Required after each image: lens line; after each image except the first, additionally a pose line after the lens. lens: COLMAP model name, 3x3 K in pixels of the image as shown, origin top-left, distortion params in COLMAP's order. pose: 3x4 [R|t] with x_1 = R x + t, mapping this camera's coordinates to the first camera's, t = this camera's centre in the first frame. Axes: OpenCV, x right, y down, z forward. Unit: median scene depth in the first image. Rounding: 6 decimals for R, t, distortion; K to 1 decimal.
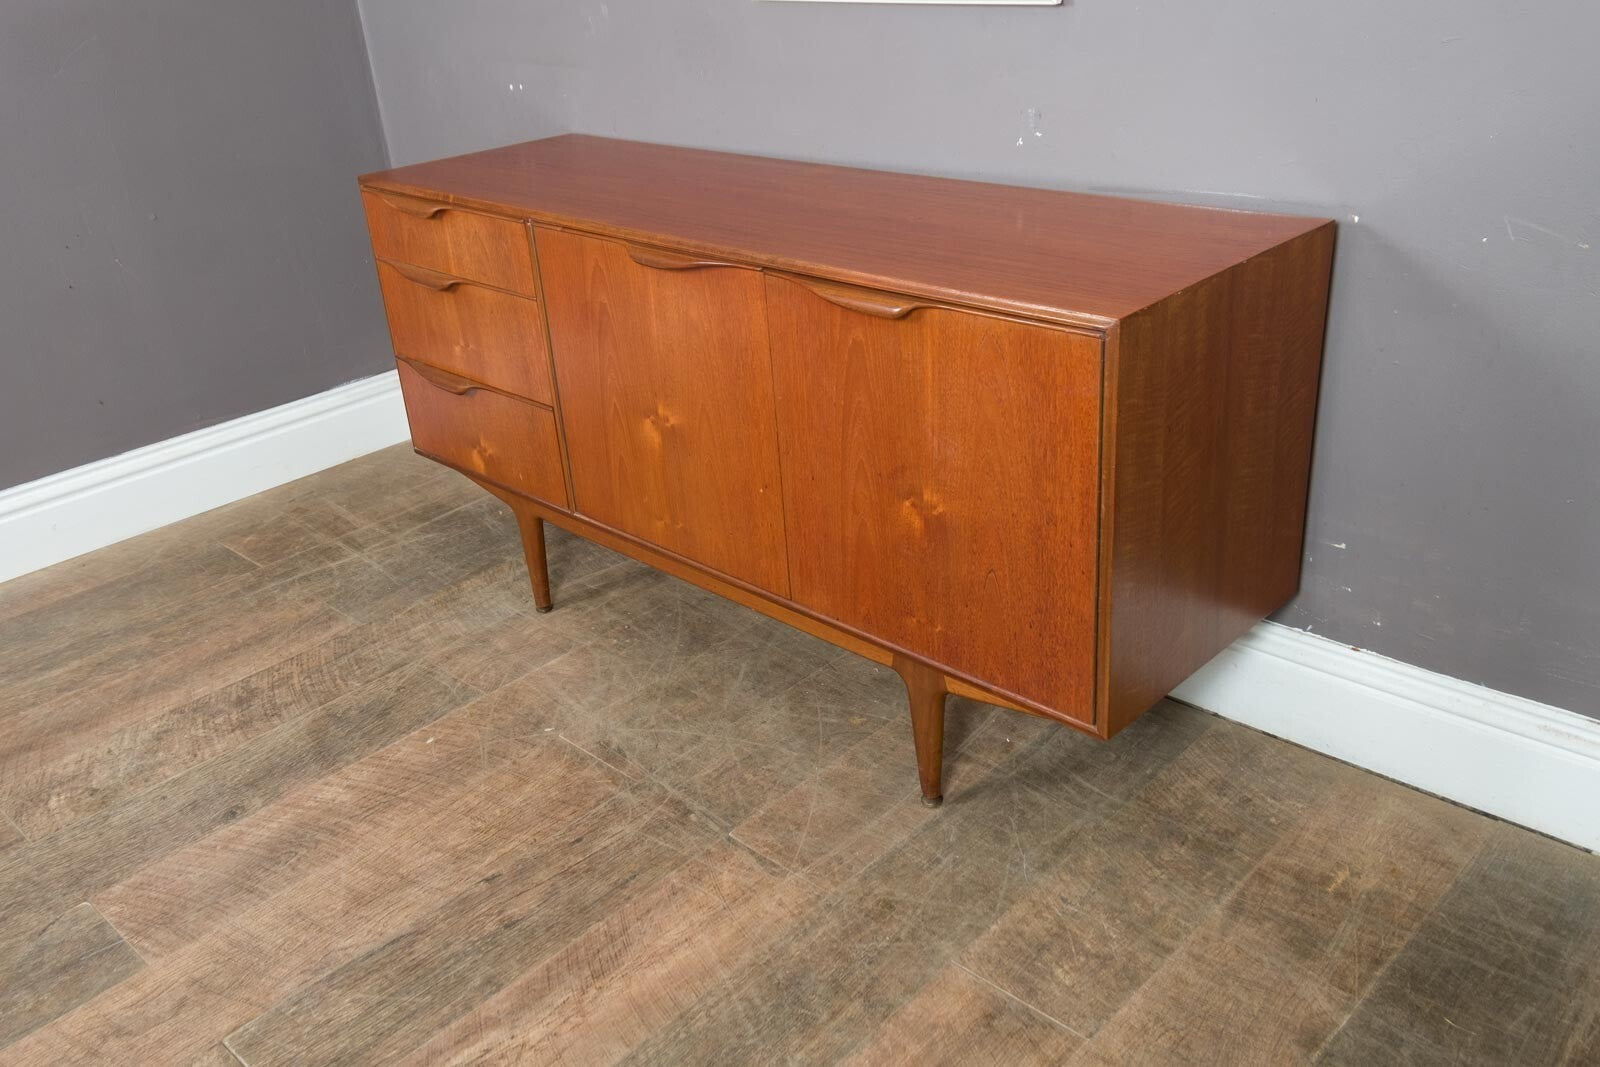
lens RADIAL K [[1365.5, 0, 809.1], [0, 1365.5, 540.2], [0, 0, 1]] dist [0.062504, -0.025329]
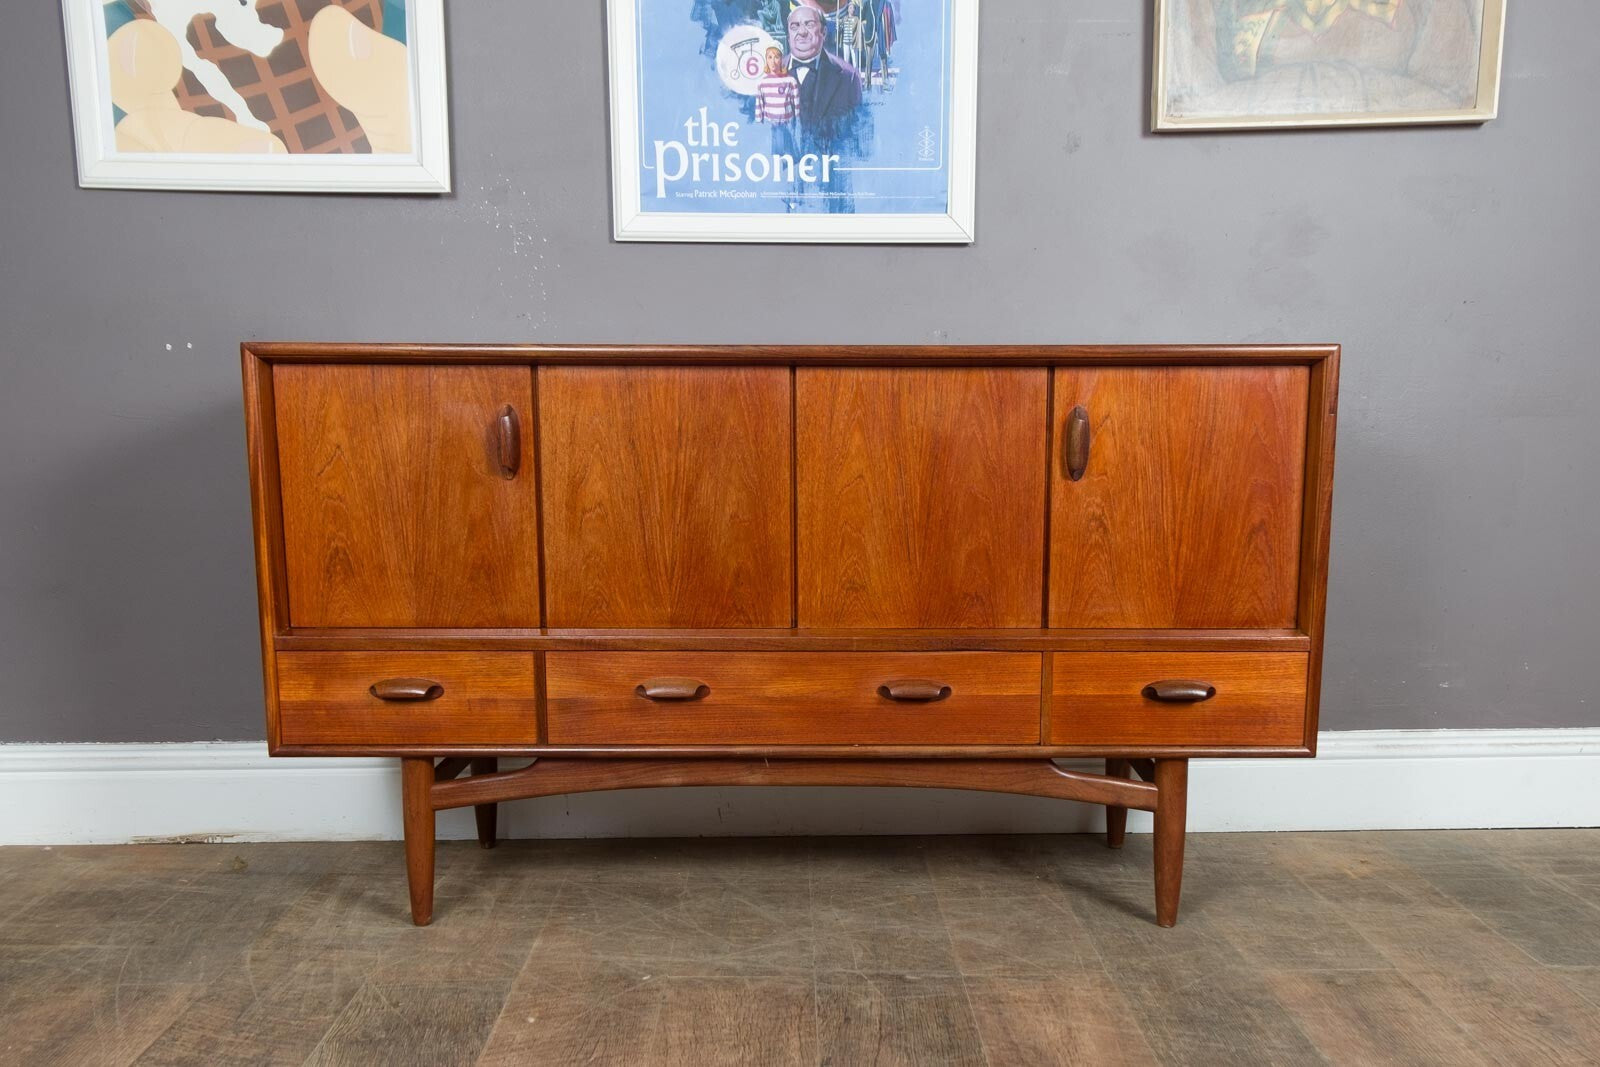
lens RADIAL K [[1483.5, 0, 826.9], [0, 1483.5, 680.0], [0, 0, 1]] dist [0.049934, 0.000000]
pose [[0.704266, -0.056317, 0.707698, -0.843929], [0.269647, 0.943365, -0.193268, 0.196023], [-0.656734, 0.326941, 0.679566, 0.293918]]
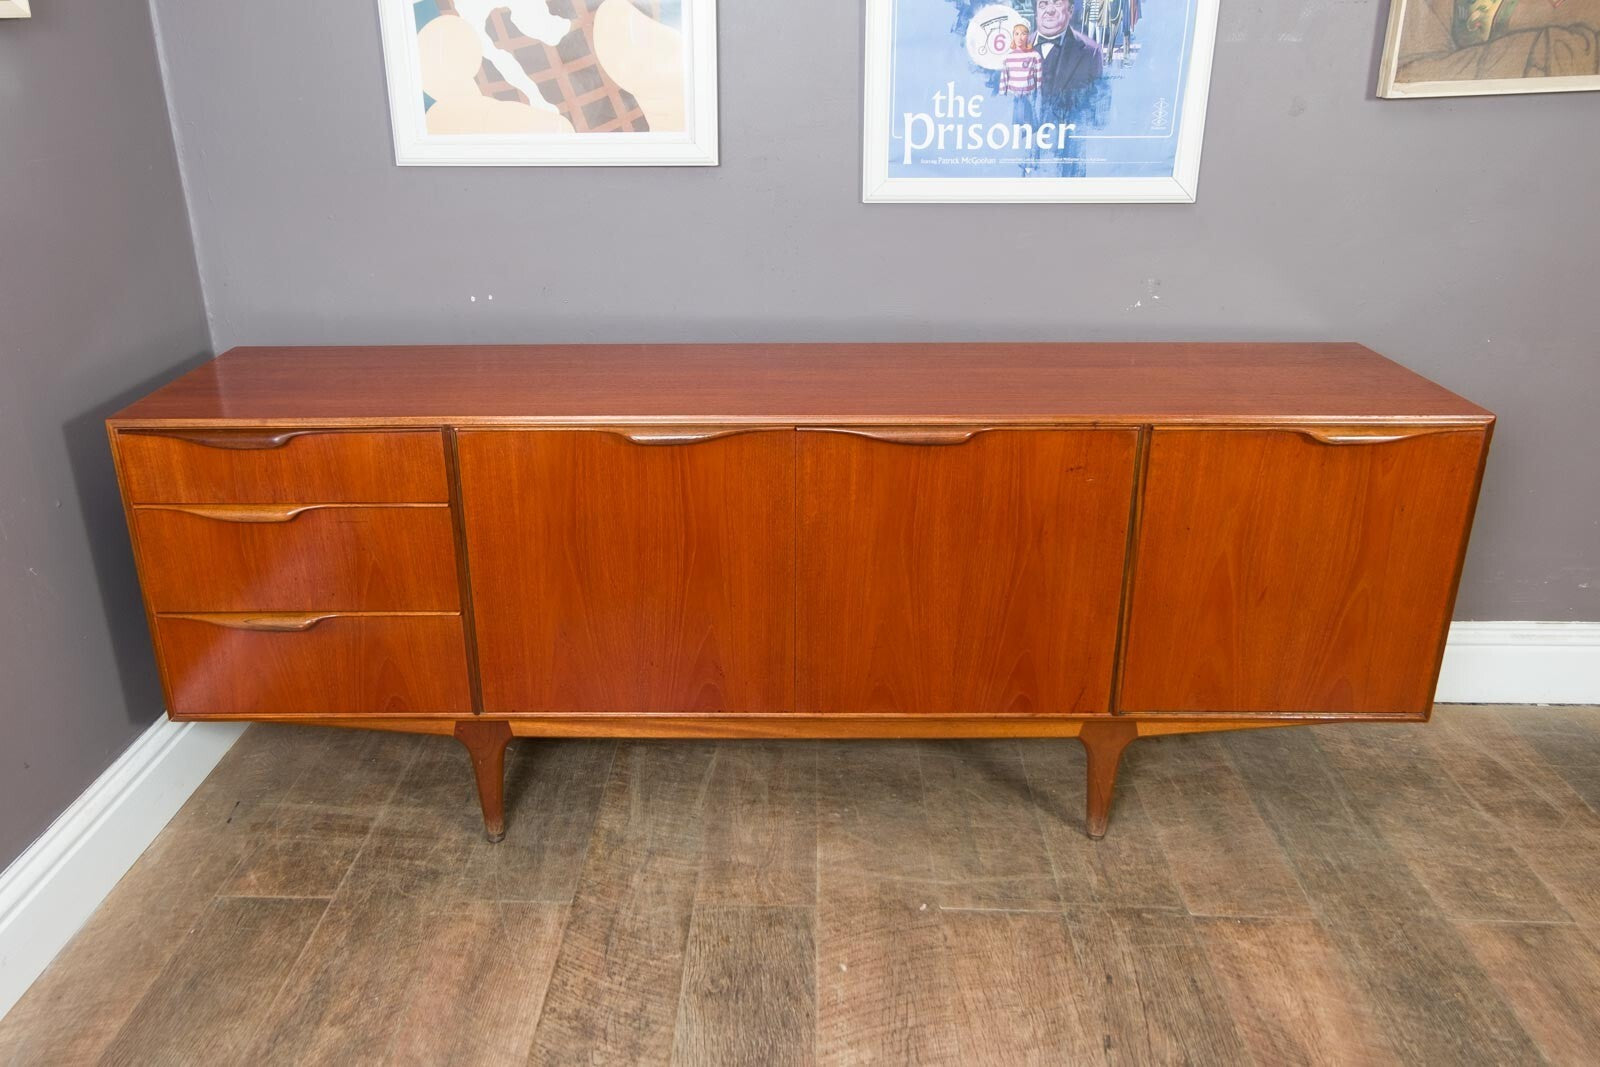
lens RADIAL K [[1206.3, 0, 765.9], [0, 1206.3, 506.7], [0, 0, 1]] dist [0.002871, 0.021042]
pose [[0.753248, -0.179440, 0.632787, -0.887874], [0.254193, 0.966735, -0.028444, -0.168523], [-0.606633, 0.182276, 0.773804, 0.384537]]
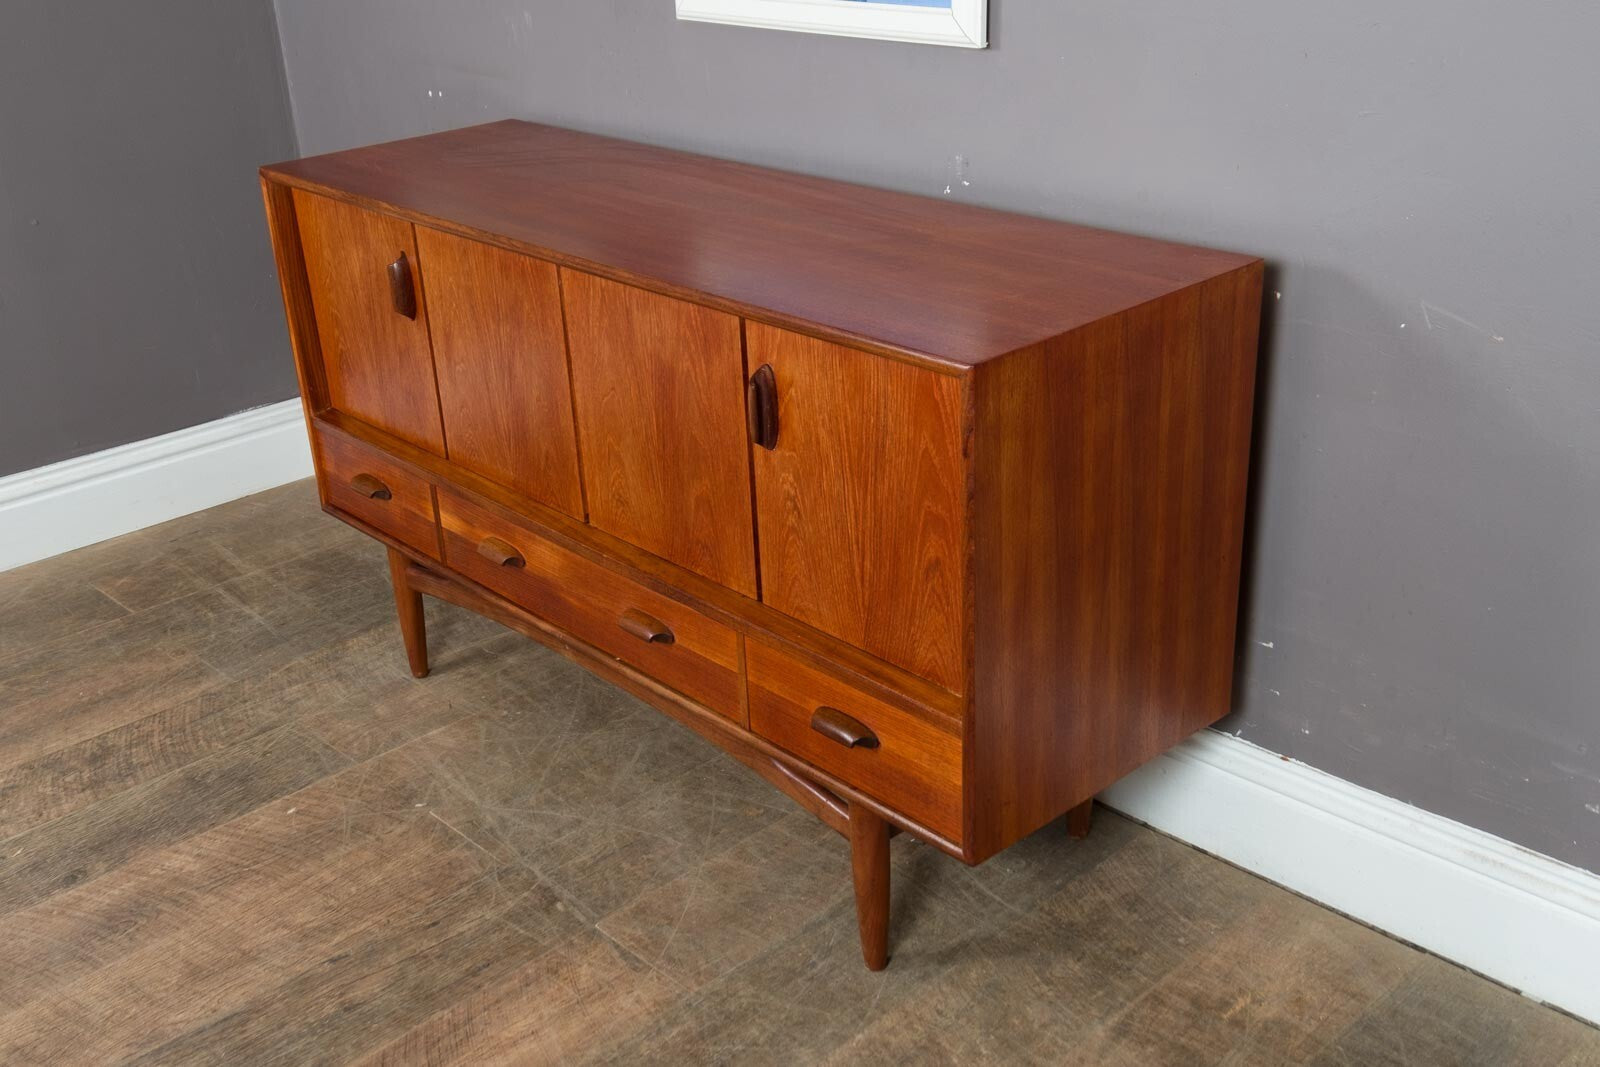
lens RADIAL K [[1674.3, 0, 767.5], [0, 1674.3, 588.2], [0, 0, 1]] dist [0.070688, 0.000000]
pose [[0.998018, 0.043771, -0.045207, 0.099411], [-0.044161, 0.998995, -0.007679, -0.009910], [0.044826, 0.009660, 0.998948, -0.132794]]
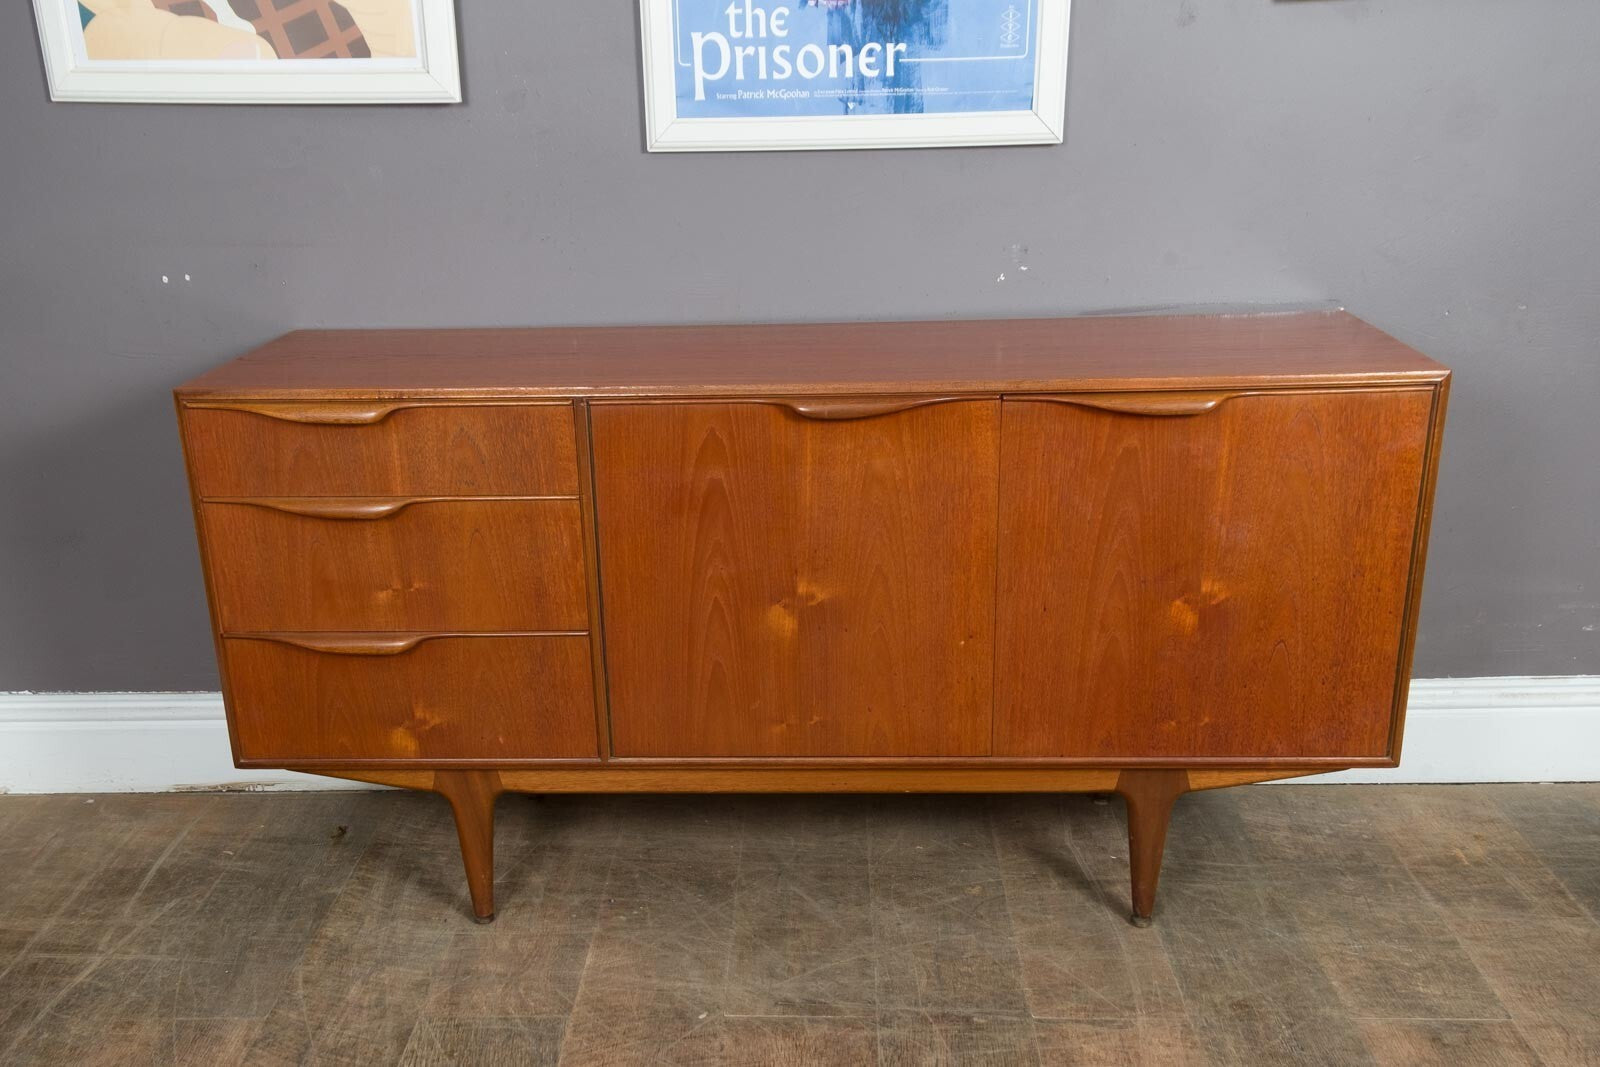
lens RADIAL K [[1591.7, 0, 766.0], [0, 1591.7, 659.5], [0, 0, 1]] dist [0.075296, 0.000000]
pose [[0.750670, -0.191014, 0.632462, -0.814624], [0.266327, 0.963556, -0.025094, -0.033439], [-0.604619, 0.187279, 0.774185, 0.244233]]
